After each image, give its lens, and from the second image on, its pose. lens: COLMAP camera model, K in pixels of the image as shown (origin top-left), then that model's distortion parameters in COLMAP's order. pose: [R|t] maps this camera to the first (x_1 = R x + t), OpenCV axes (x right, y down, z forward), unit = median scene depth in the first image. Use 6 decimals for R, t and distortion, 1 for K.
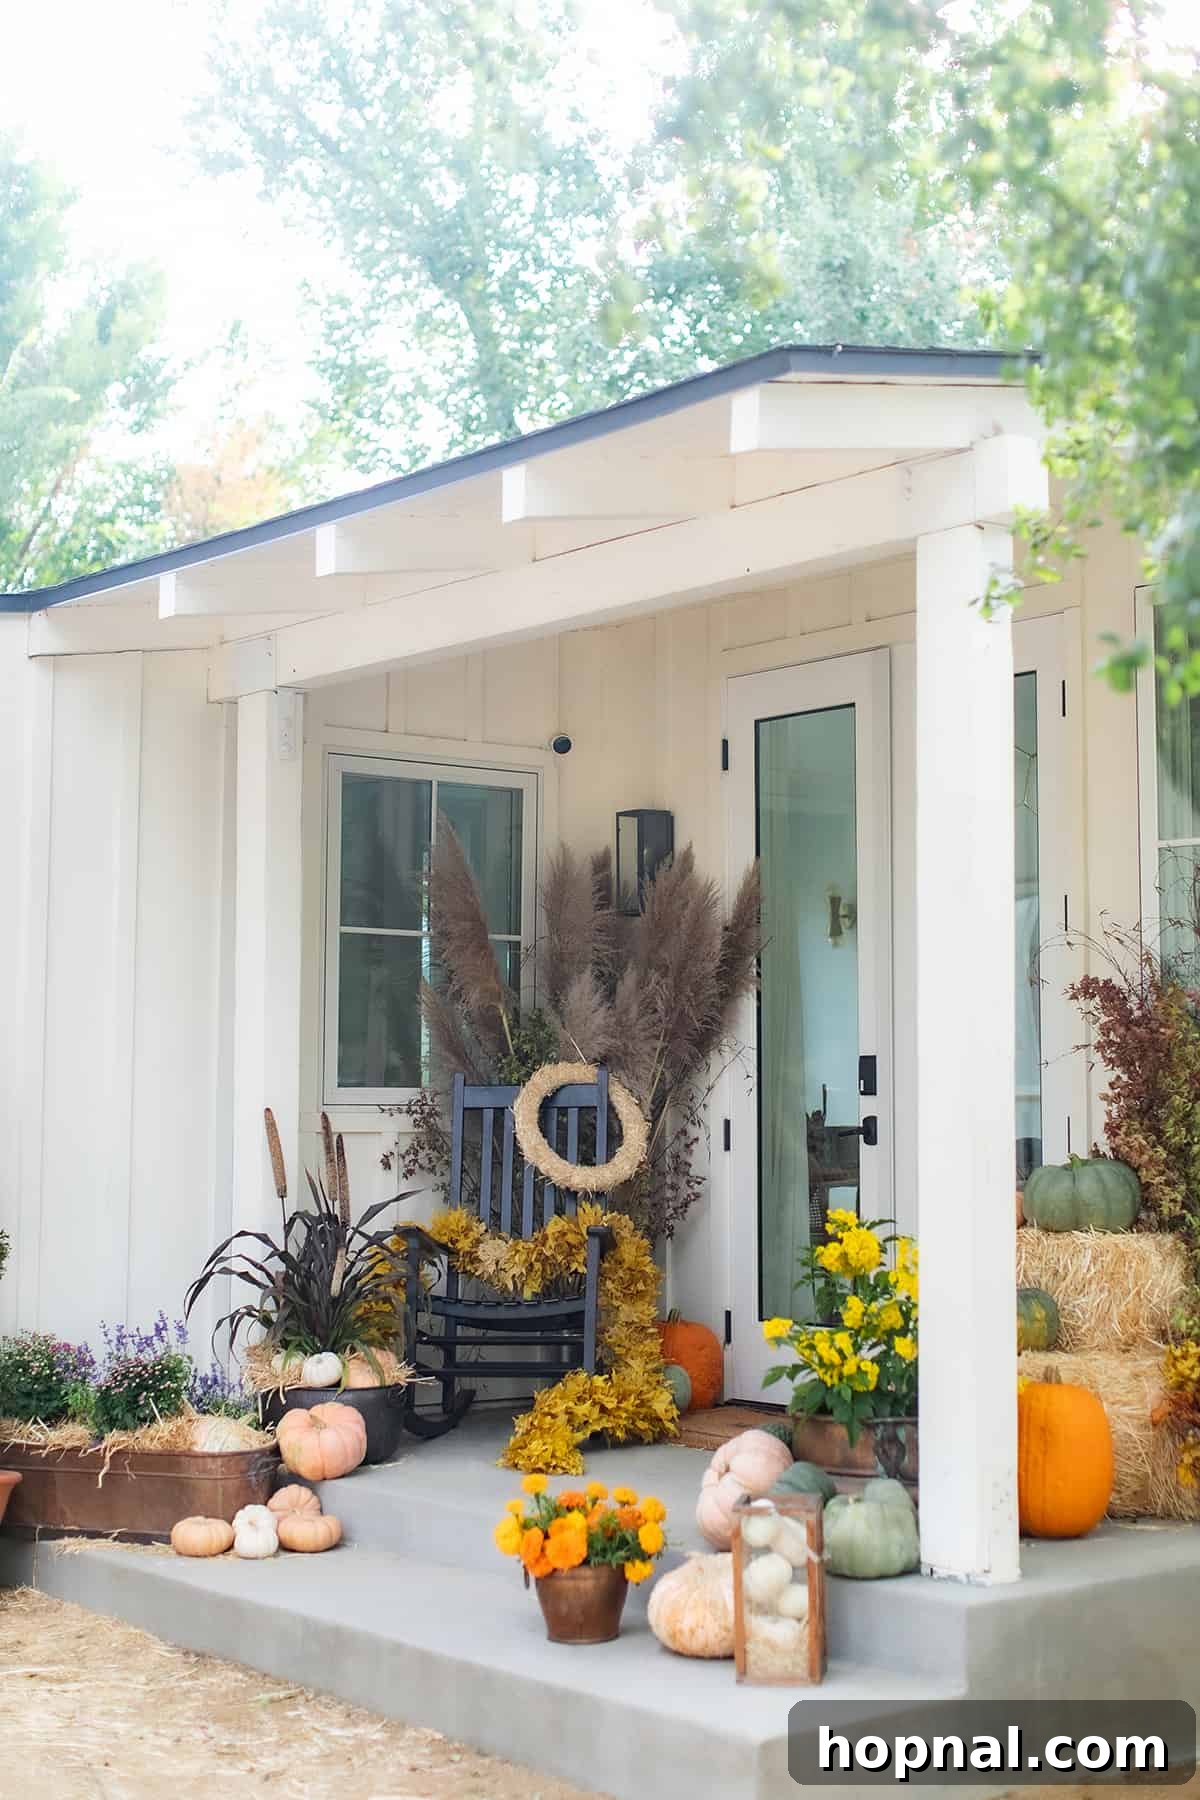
lens RADIAL K [[2591.4, 0, 595.5], [0, 2591.4, 899.4], [0, 0, 1]] dist [0.013073, 0.000000]
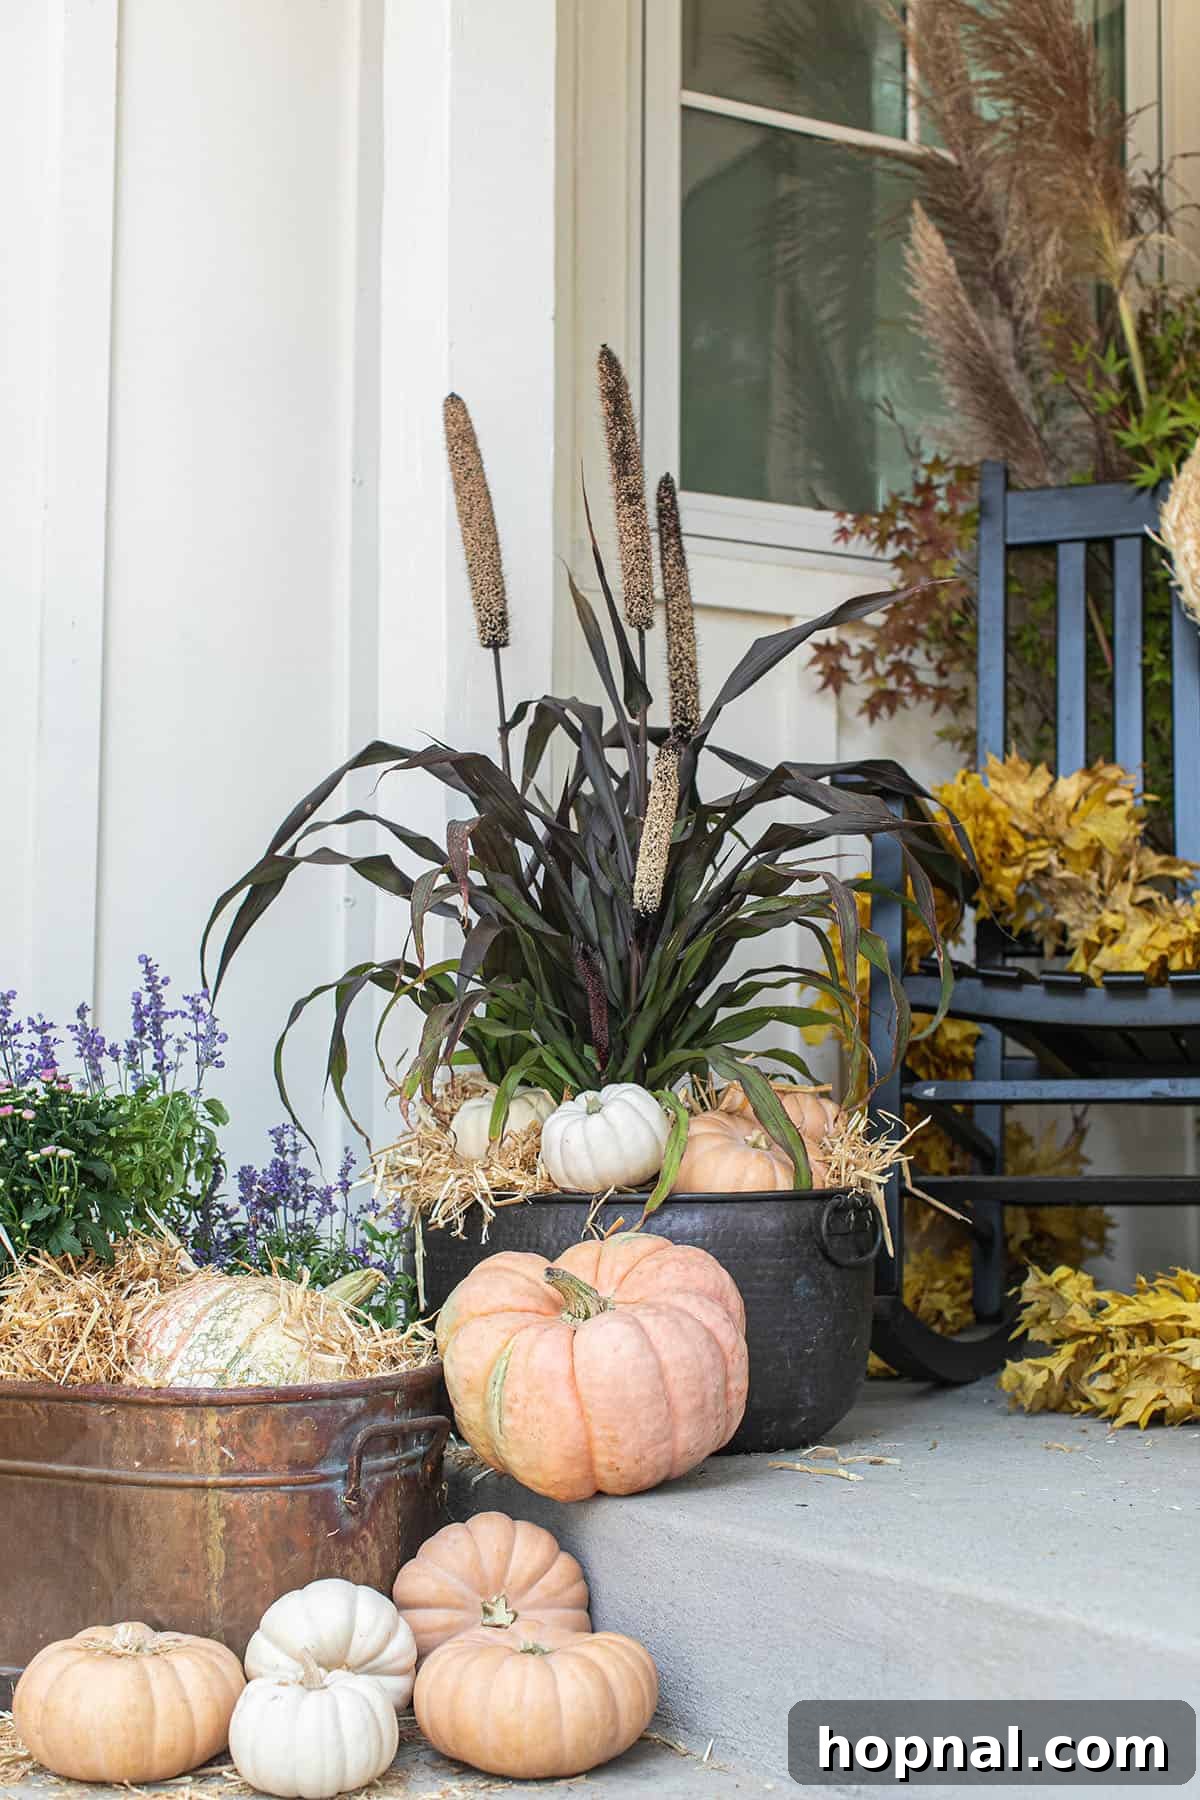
lens RADIAL K [[2591.4, 0, 589.2], [0, 2591.4, 905.8], [0, 0, 1]] dist [0.013073, 0.000000]
pose [[0.986080, -0.014169, -0.165665, -0.055895], [0.014165, 0.999899, -0.001209, 0.153869], [0.165665, -0.001155, 0.986181, 0.695458]]
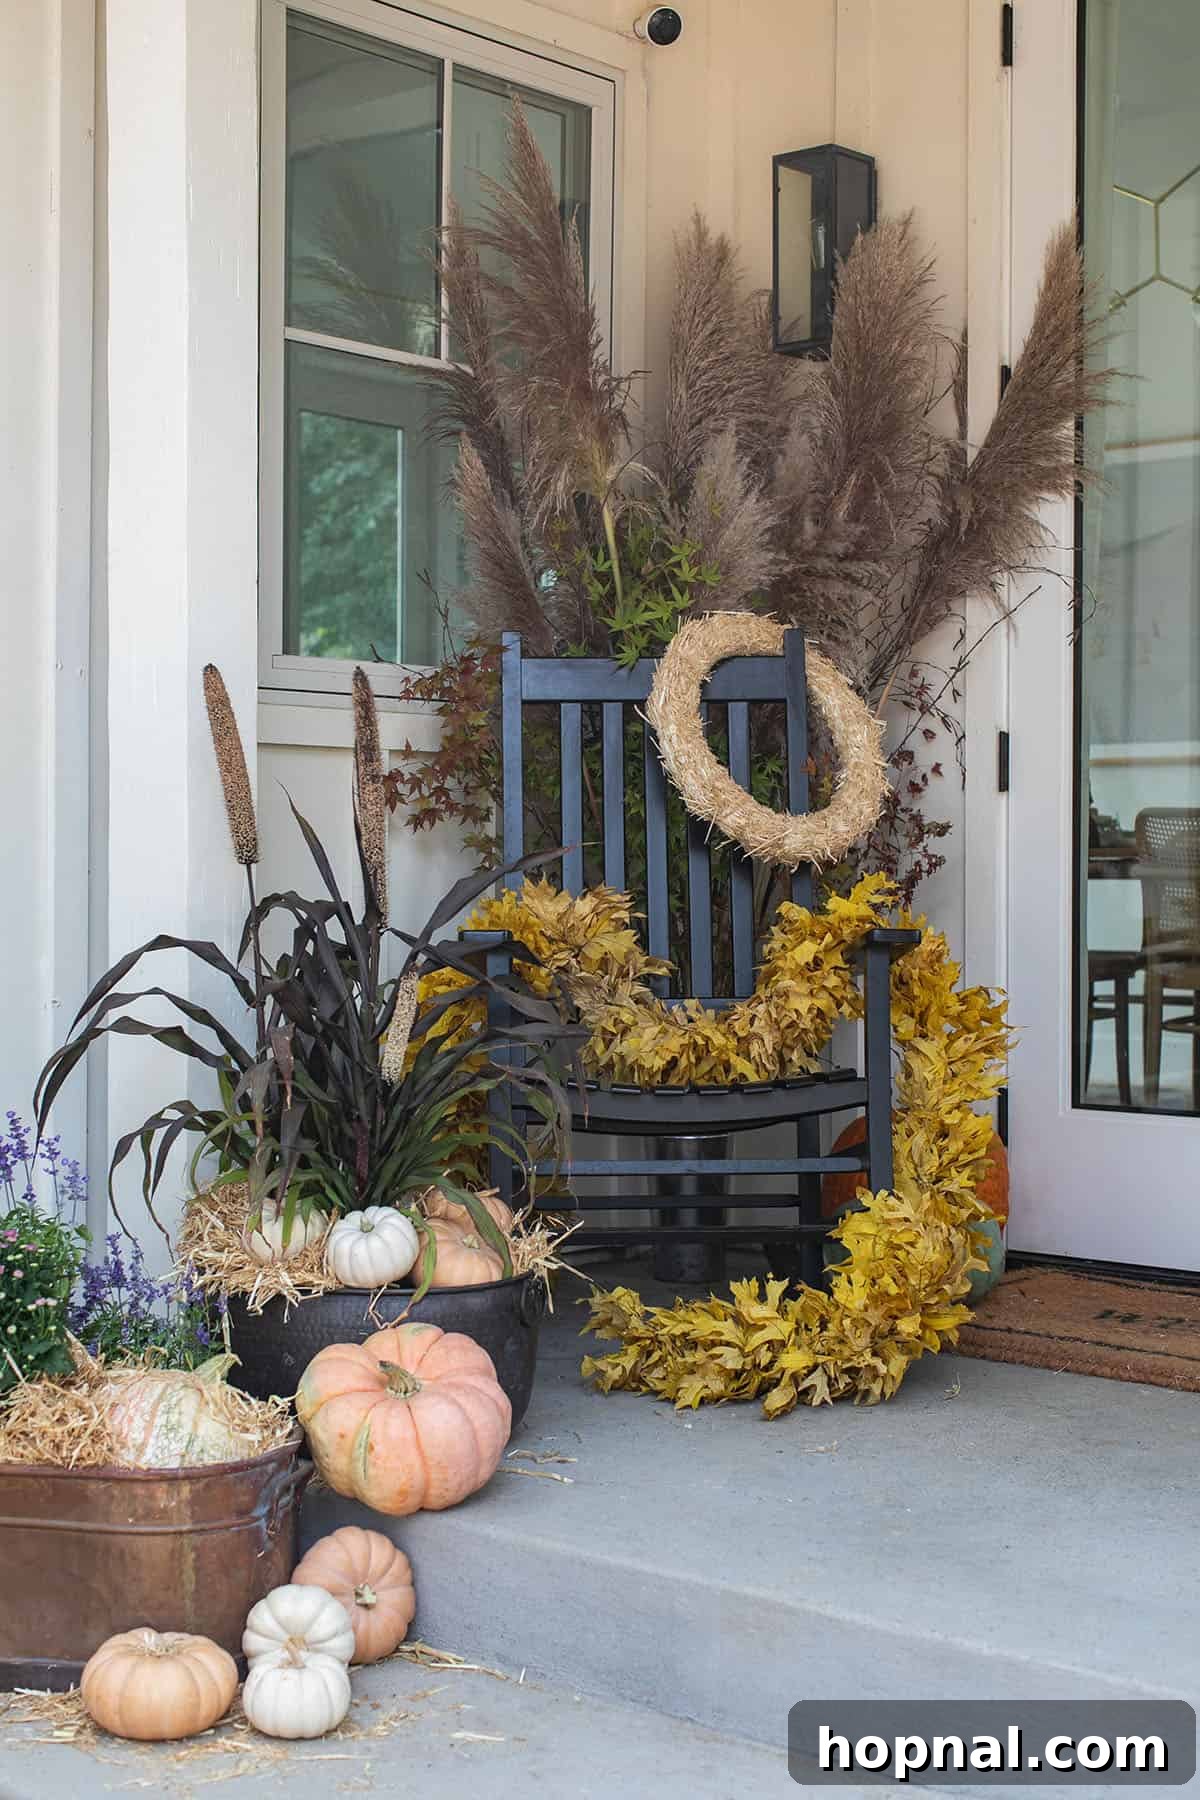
lens RADIAL K [[2591.4, 0, 603.6], [0, 2591.4, 910.3], [0, 0, 1]] dist [0.013073, 0.000000]
pose [[0.983029, 0.002547, 0.183435, -0.147373], [-0.022737, 0.993886, 0.108046, 0.075634], [-0.182038, -0.110383, 0.977076, 0.566281]]
